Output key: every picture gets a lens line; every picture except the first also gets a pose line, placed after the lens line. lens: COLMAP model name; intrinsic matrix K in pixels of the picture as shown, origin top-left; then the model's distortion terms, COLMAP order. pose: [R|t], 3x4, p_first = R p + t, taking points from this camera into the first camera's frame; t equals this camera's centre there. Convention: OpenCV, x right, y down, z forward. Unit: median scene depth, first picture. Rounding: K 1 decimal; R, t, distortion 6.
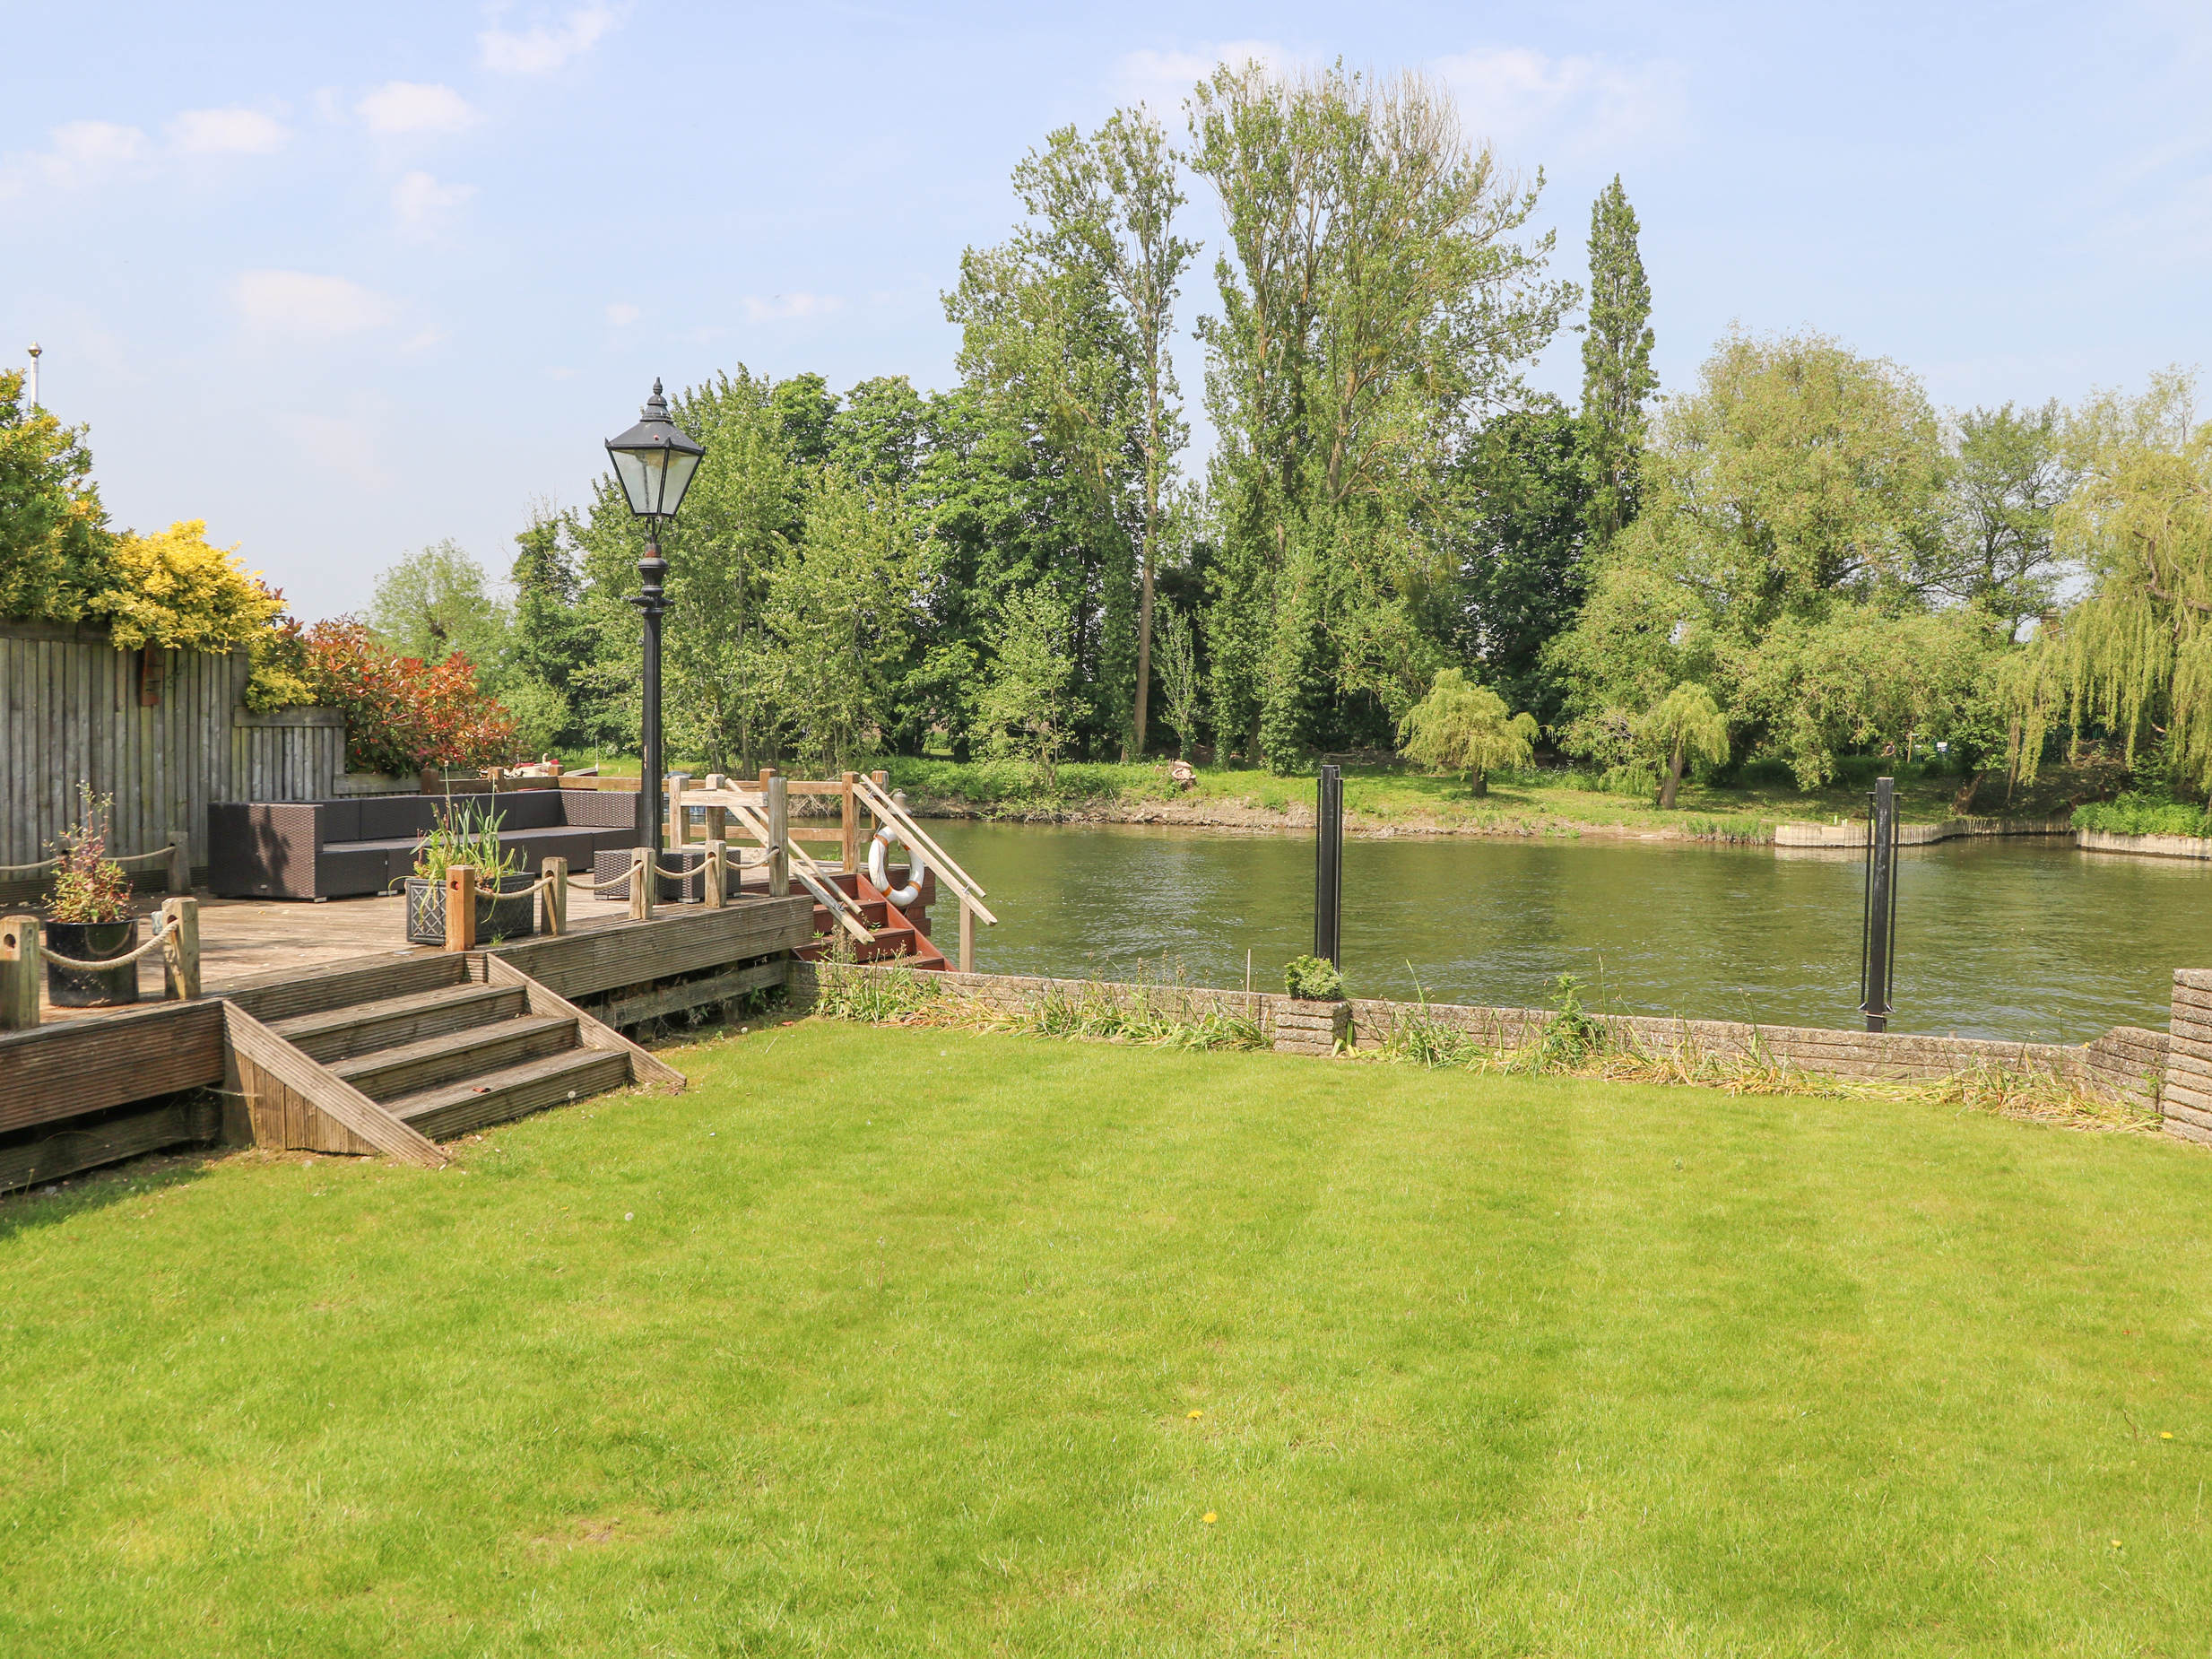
lens RADIAL K [[2054.6, 0, 1155.9], [0, 2054.6, 855.9], [0, 0, 1]] dist [-0.163451, 0.005687]
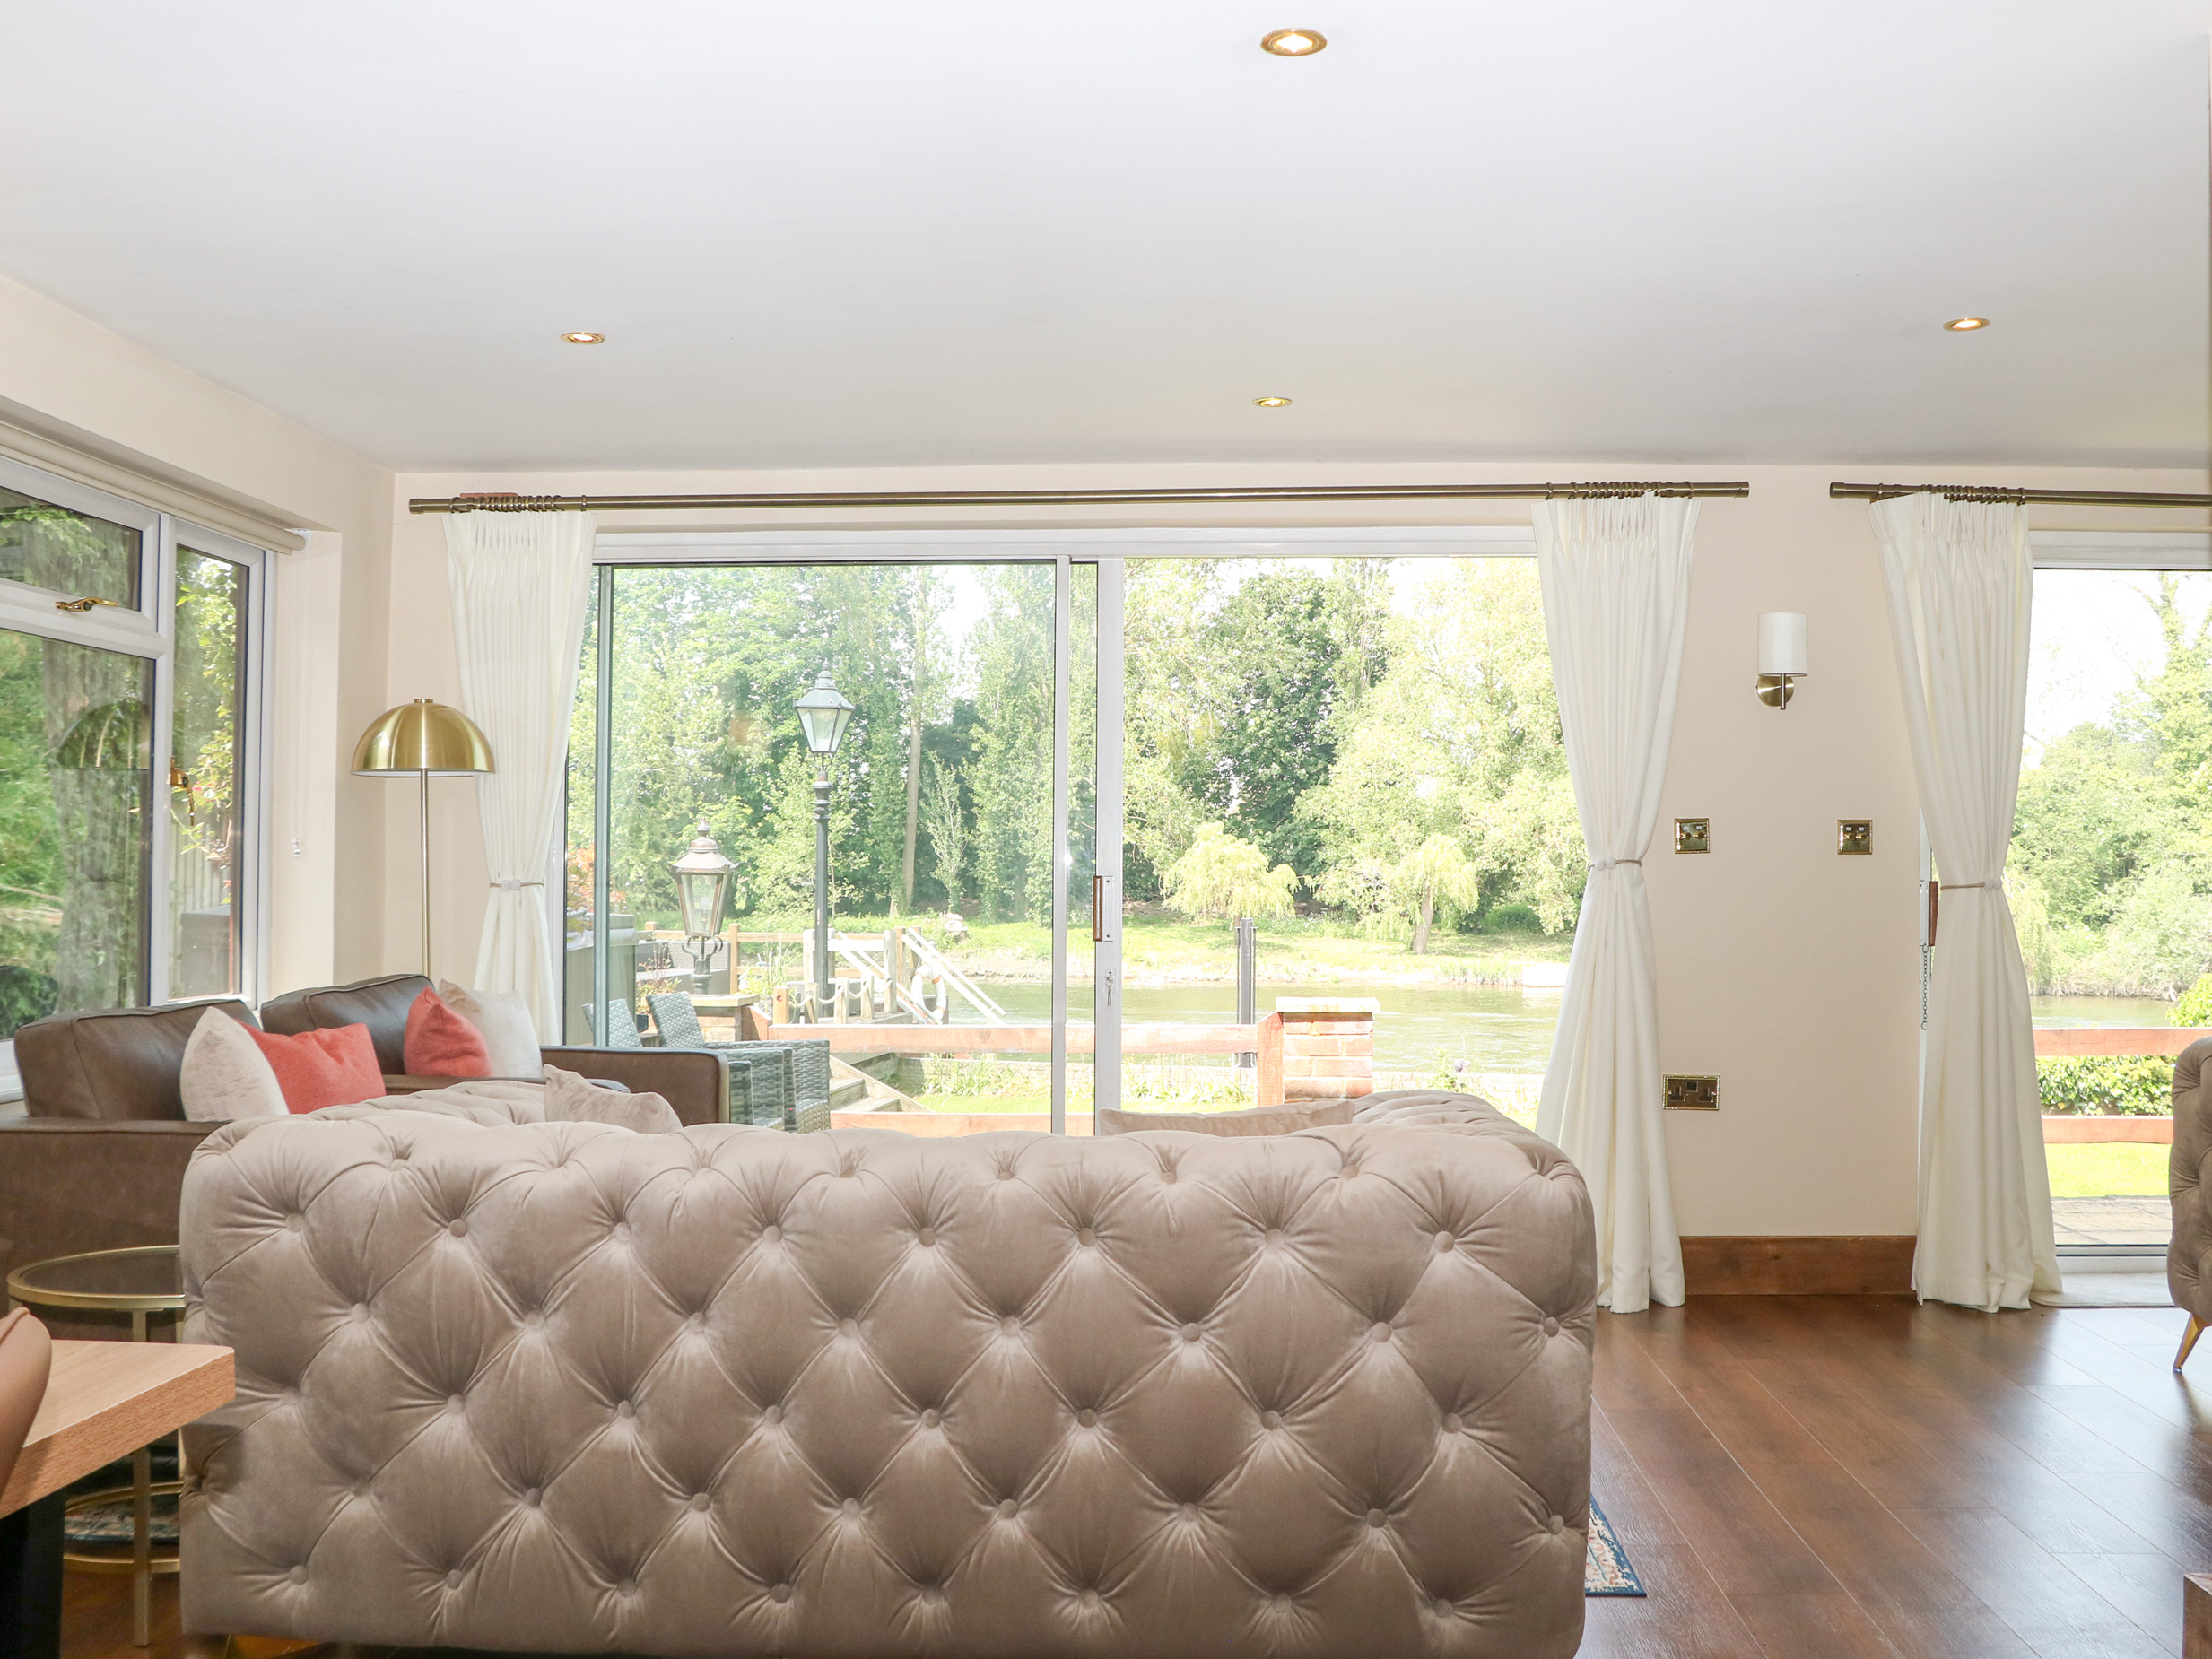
lens RADIAL K [[2364.4, 0, 1106.0], [0, 2364.4, 829.5], [0, 0, 1]] dist [-0.202957, 0.005423]
pose [[0.990709, -0.004152, 0.135937, -0.071868], [0.015087, 0.996720, -0.079507, 0.006885], [-0.135161, 0.080819, 0.987522, -0.180440]]
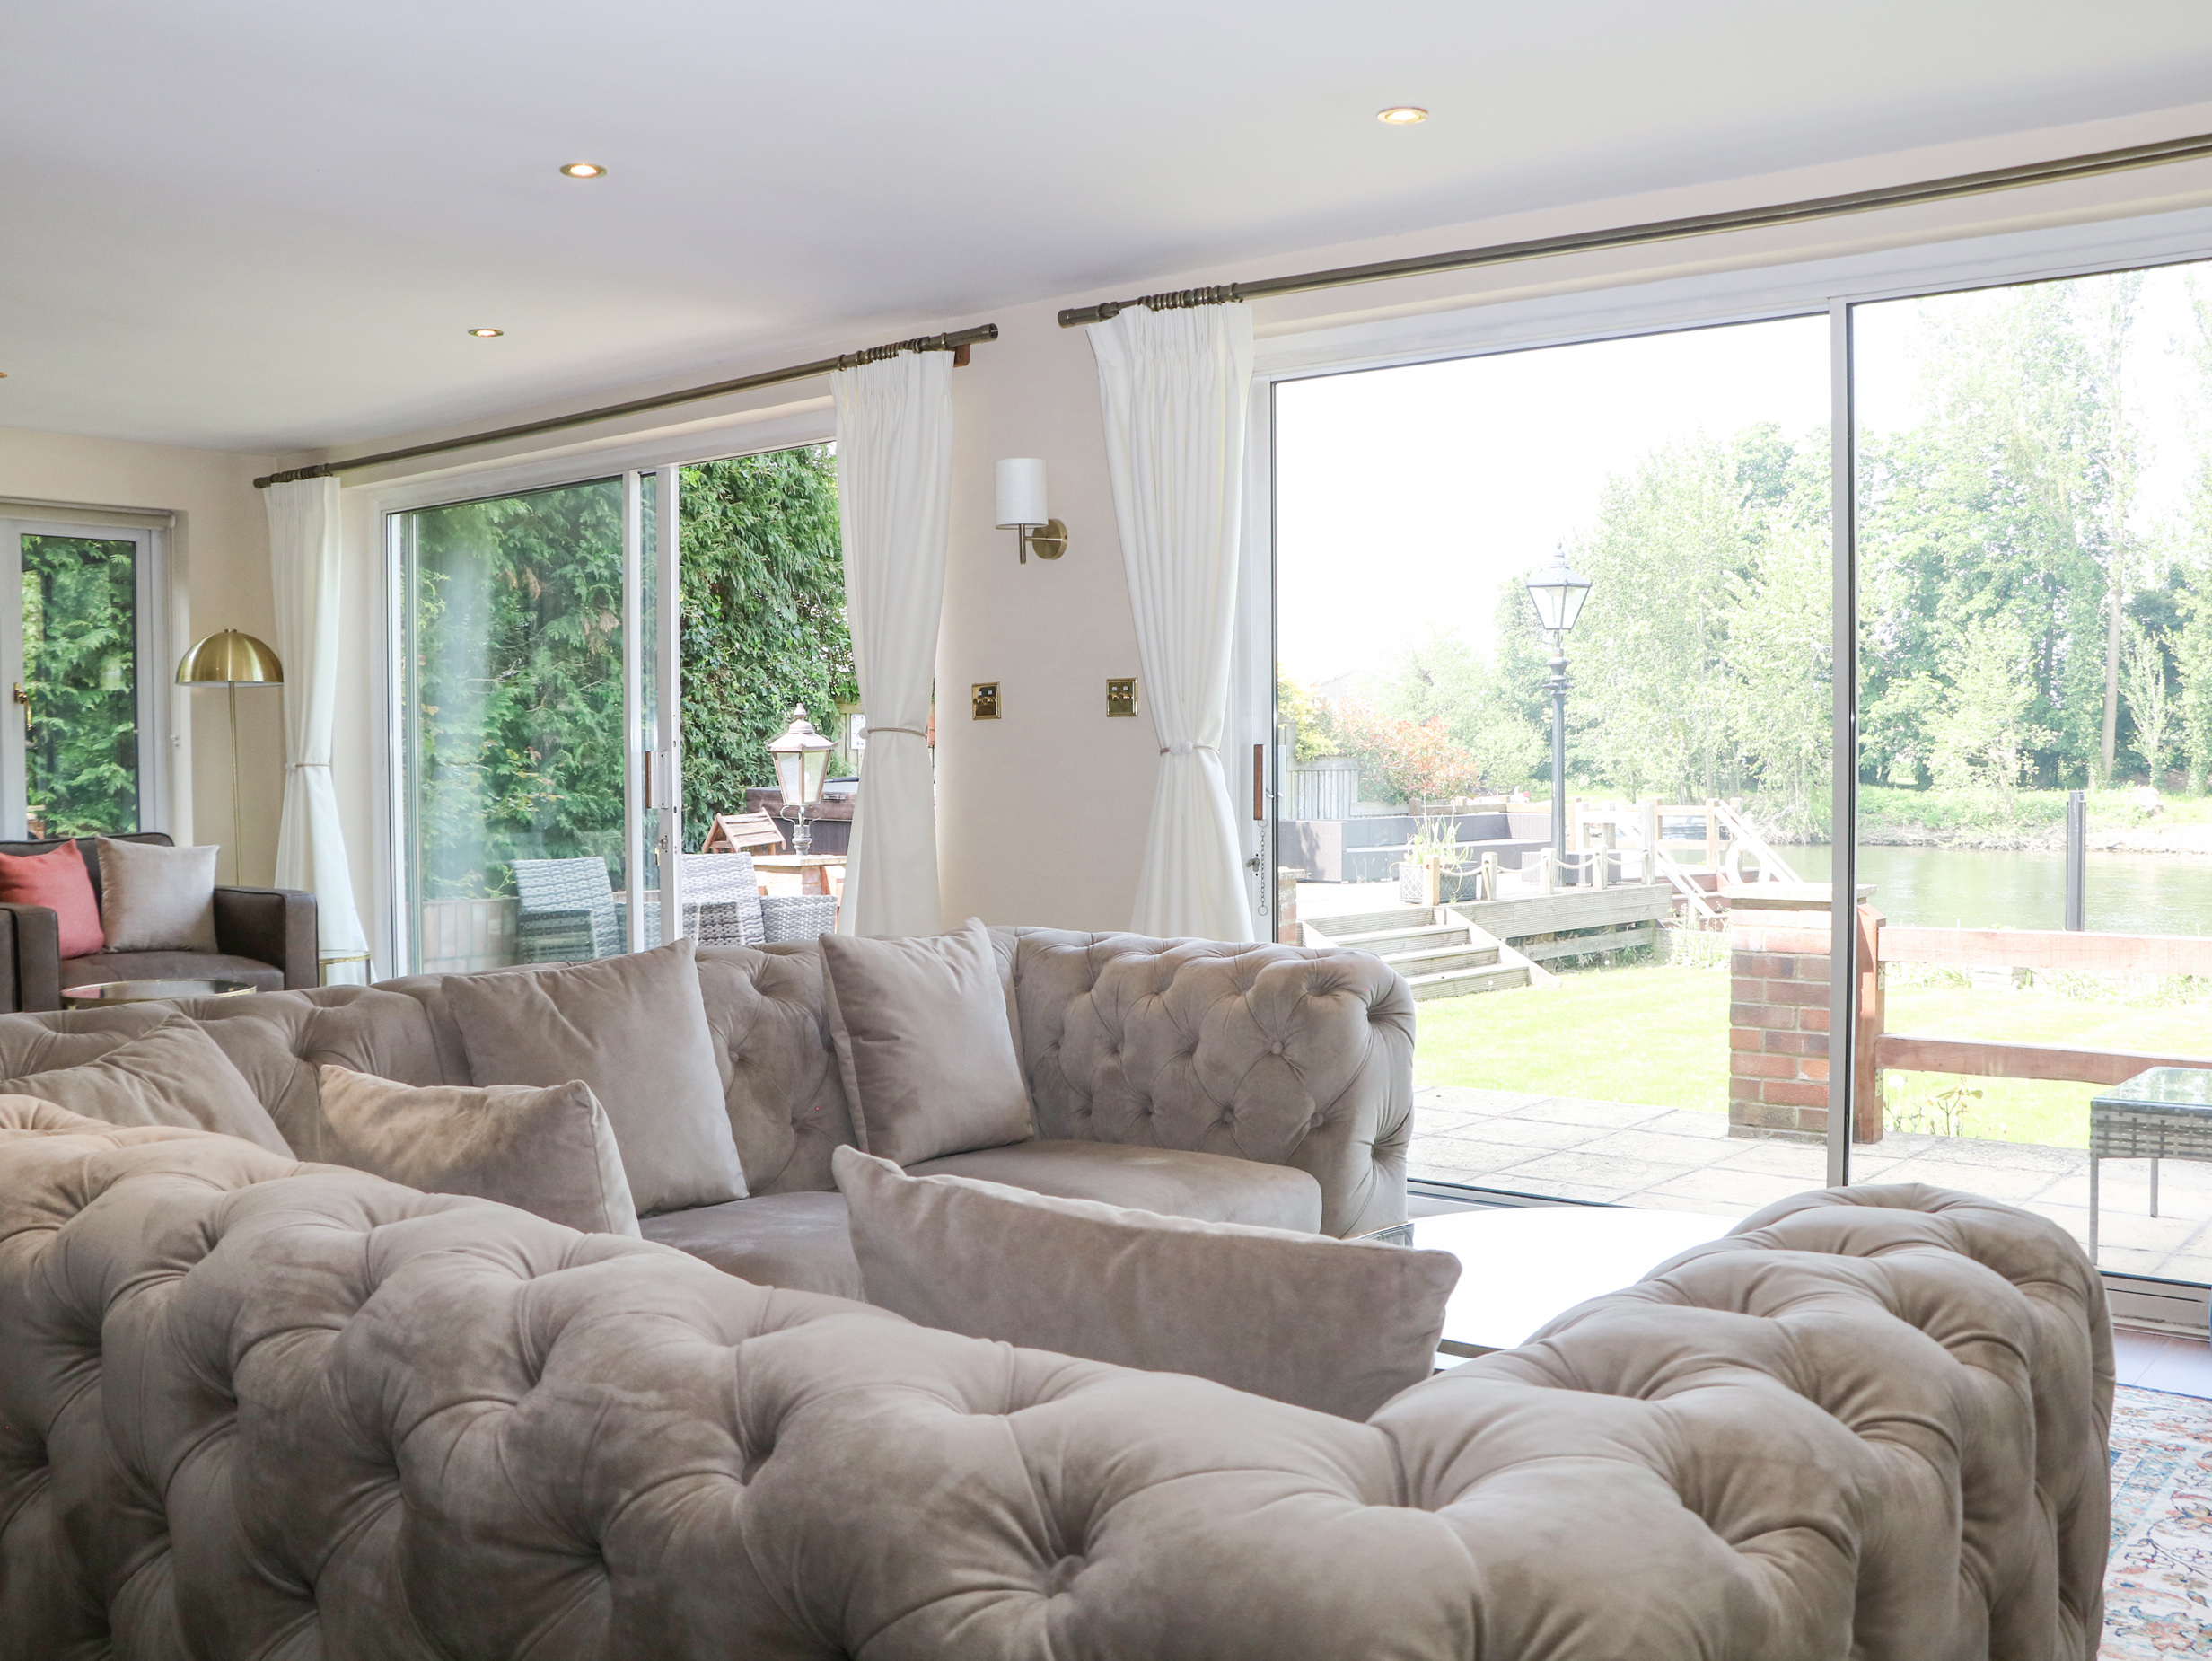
lens RADIAL K [[2249.9, 0, 1106.0], [0, 2249.9, 830.5], [0, 0, 1]] dist [-0.202030, 0.235111]
pose [[0.883883, -0.003798, -0.467693, 0.057668], [-0.010032, 0.999583, -0.027077, 0.007562], [0.467601, 0.028625, 0.883476, -0.155414]]
